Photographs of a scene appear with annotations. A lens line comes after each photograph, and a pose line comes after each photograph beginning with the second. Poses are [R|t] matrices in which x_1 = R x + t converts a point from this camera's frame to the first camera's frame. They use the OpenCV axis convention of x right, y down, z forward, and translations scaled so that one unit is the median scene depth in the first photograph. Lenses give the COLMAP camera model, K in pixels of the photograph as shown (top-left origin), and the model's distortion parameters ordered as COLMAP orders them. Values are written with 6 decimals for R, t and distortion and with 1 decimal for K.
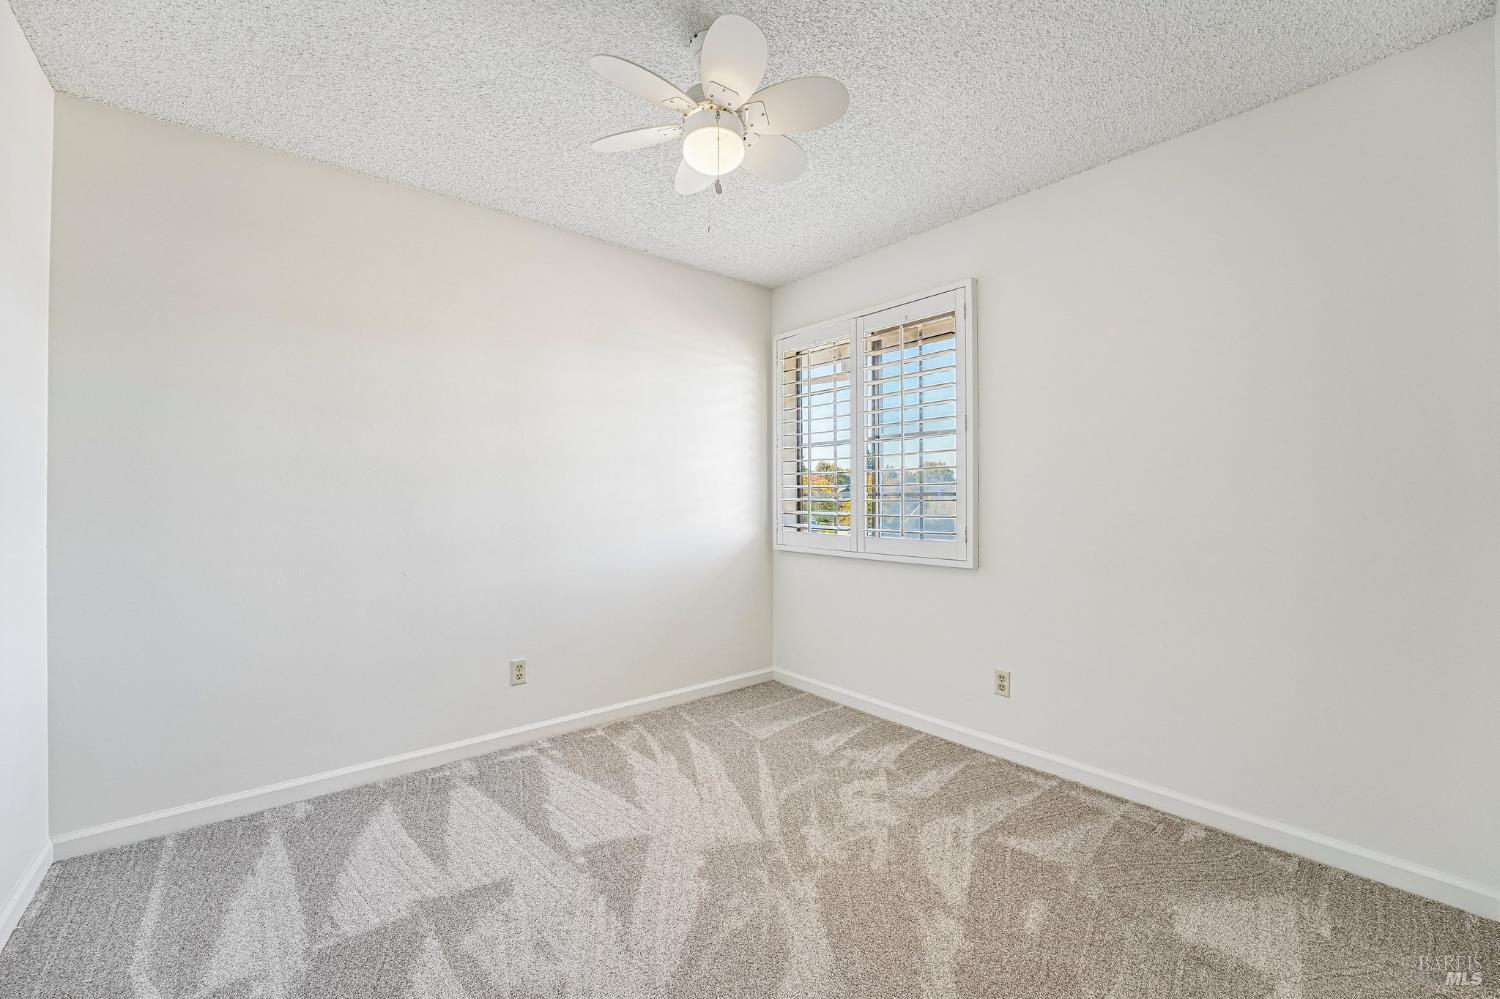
lens RADIAL K [[611.4, 0, 743.2], [0, 611.4, 497.7], [0, 0, 1]] dist [-0.030537, 0.004566]
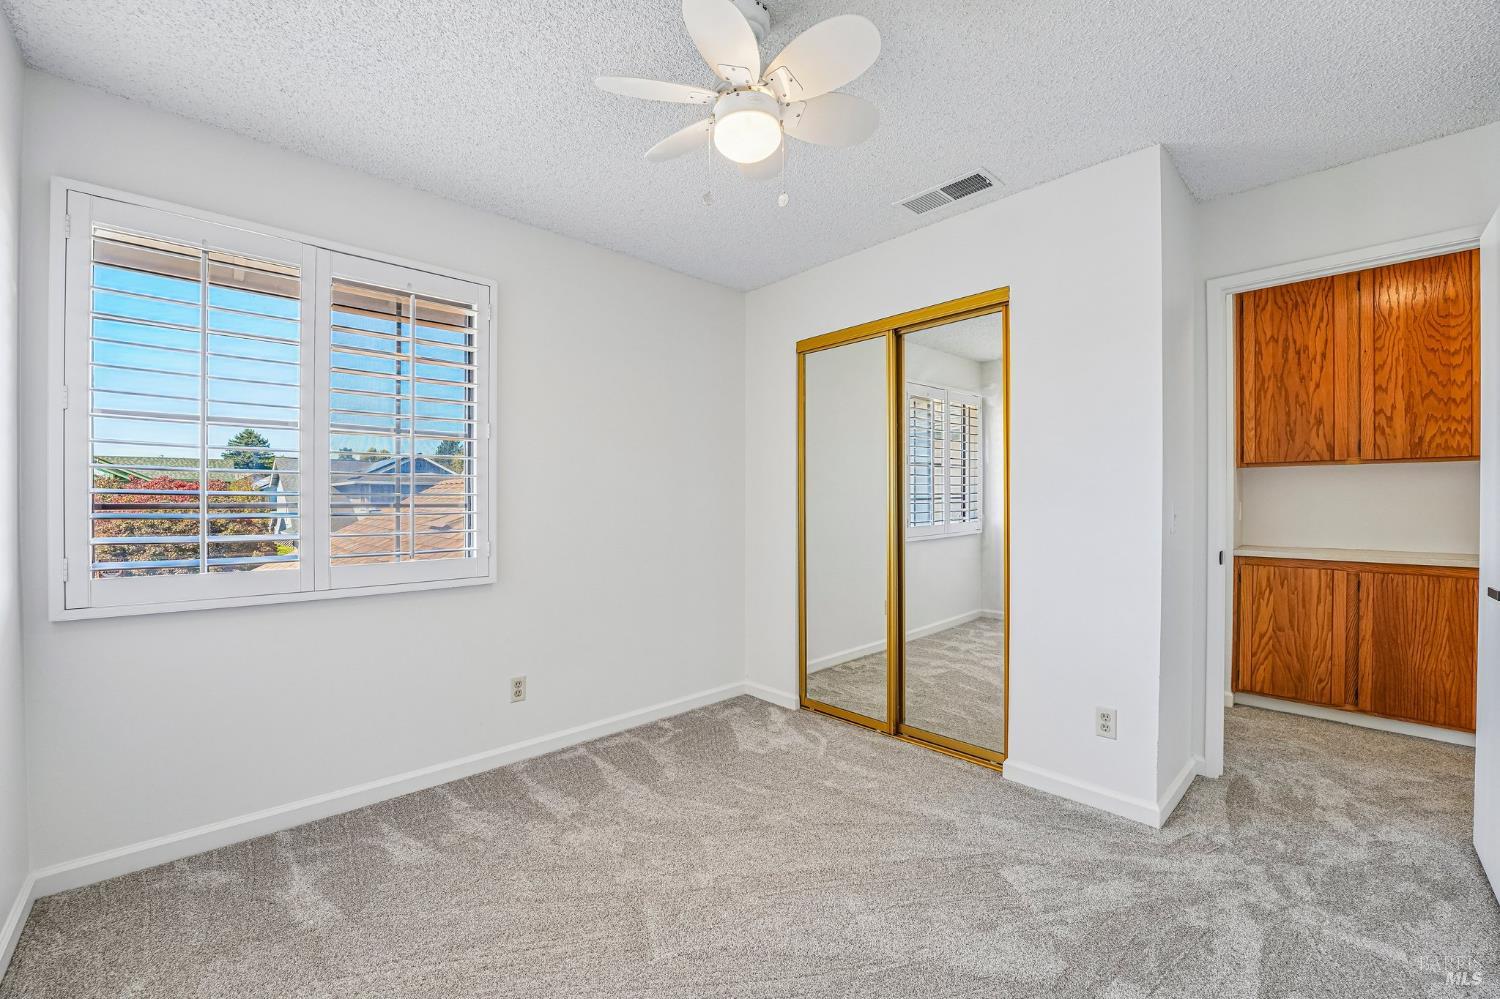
lens RADIAL K [[611.4, 0, 743.2], [0, 611.4, 497.7], [0, 0, 1]] dist [-0.030537, 0.004566]
pose [[-0.072035, 0.004592, 0.997392, -0.619700], [-0.000530, 0.999989, -0.004642, -0.014514], [-0.997402, -0.000863, -0.072032, 0.680258]]
